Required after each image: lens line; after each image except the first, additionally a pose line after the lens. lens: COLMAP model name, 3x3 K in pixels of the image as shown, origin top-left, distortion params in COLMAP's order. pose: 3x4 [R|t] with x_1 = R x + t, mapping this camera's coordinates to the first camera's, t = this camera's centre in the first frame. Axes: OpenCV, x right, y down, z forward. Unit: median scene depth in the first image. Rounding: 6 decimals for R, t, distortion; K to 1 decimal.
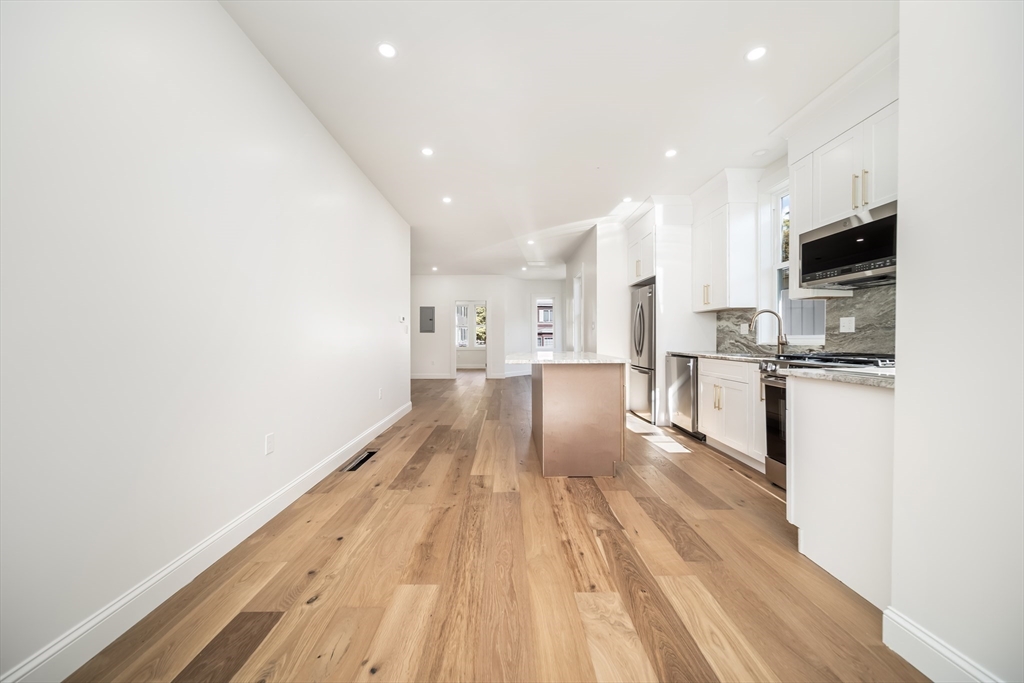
lens RADIAL K [[360.8, 0, 509.8], [0, 360.8, 341.9], [0, 0, 1]] dist [0.006962, -0.003649]
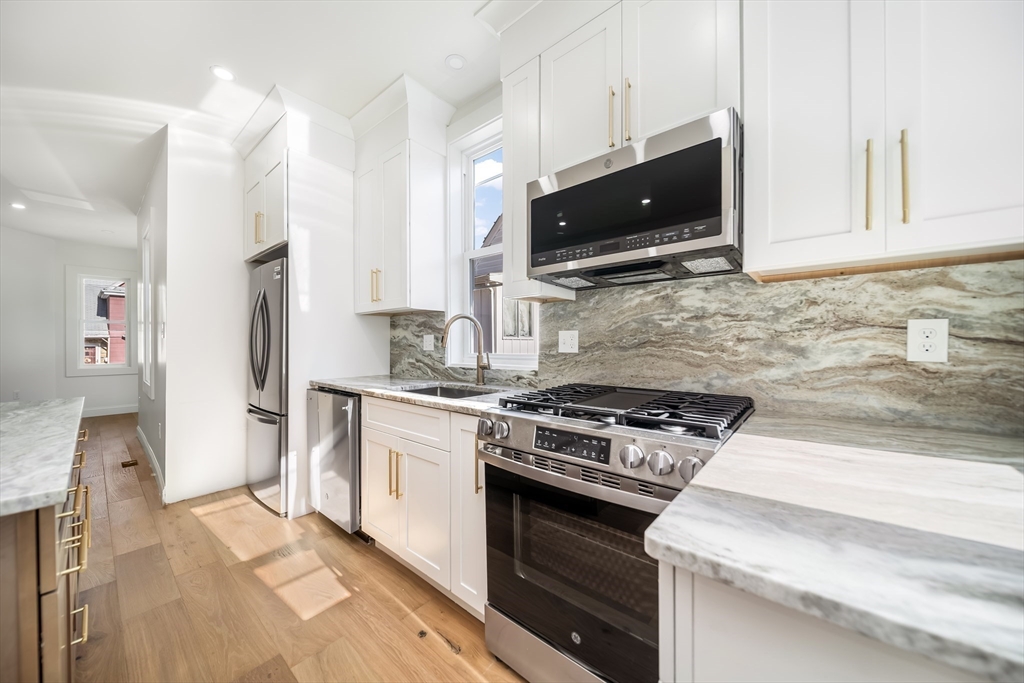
lens RADIAL K [[360.8, 0, 509.8], [0, 360.8, 341.9], [0, 0, 1]] dist [0.006962, -0.003649]
pose [[0.659017, 0.008098, 0.752085, 0.262955], [0.006121, 0.999851, -0.016129, -0.027549], [-0.752103, 0.015233, 0.658869, 0.480432]]
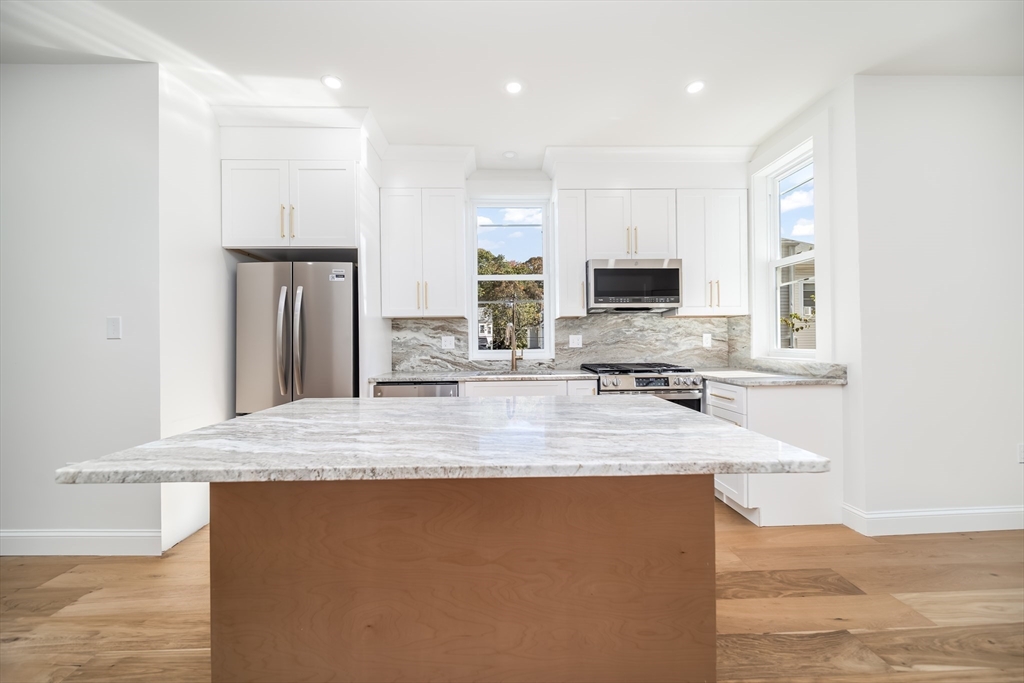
lens RADIAL K [[360.8, 0, 509.8], [0, 360.8, 341.9], [0, 0, 1]] dist [0.006962, -0.003649]
pose [[-0.015730, 0.004418, 0.999867, -0.218874], [0.020222, 0.999787, -0.004100, -0.033639], [-0.999672, 0.020155, -0.015816, 0.941514]]
